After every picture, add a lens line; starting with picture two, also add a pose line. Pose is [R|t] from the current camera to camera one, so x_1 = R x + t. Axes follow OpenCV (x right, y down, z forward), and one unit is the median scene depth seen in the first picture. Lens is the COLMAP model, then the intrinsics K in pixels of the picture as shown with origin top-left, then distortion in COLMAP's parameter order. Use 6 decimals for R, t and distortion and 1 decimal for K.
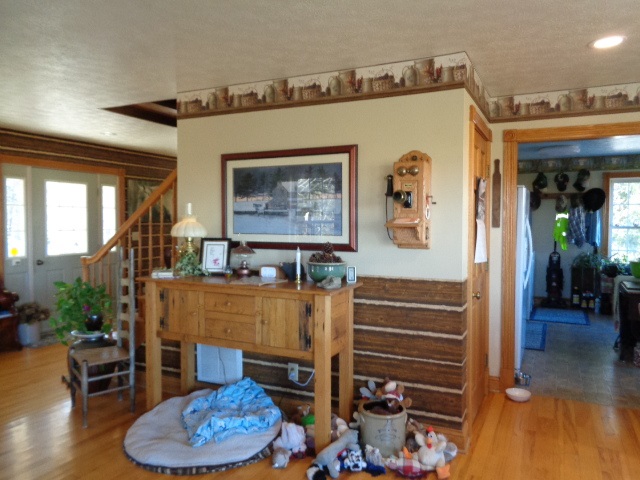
lens RADIAL K [[485.6, 0, 320.5], [0, 485.6, 239.4], [0, 0, 1]] dist [0.001793, -0.001980]
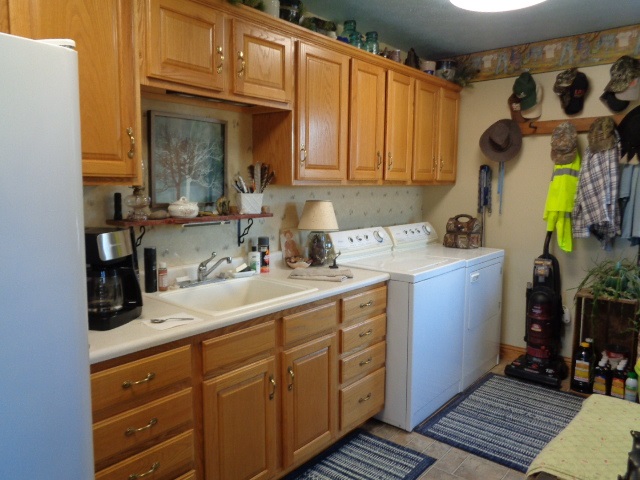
lens RADIAL K [[485.6, 0, 319.8], [0, 485.6, 239.8], [0, 0, 1]] dist [0.001793, -0.001980]
pose [[0.971454, 0.030932, -0.235201, 0.386924], [-0.012413, 0.996732, 0.079816, -0.020670], [0.236902, -0.074618, 0.968664, 0.527081]]
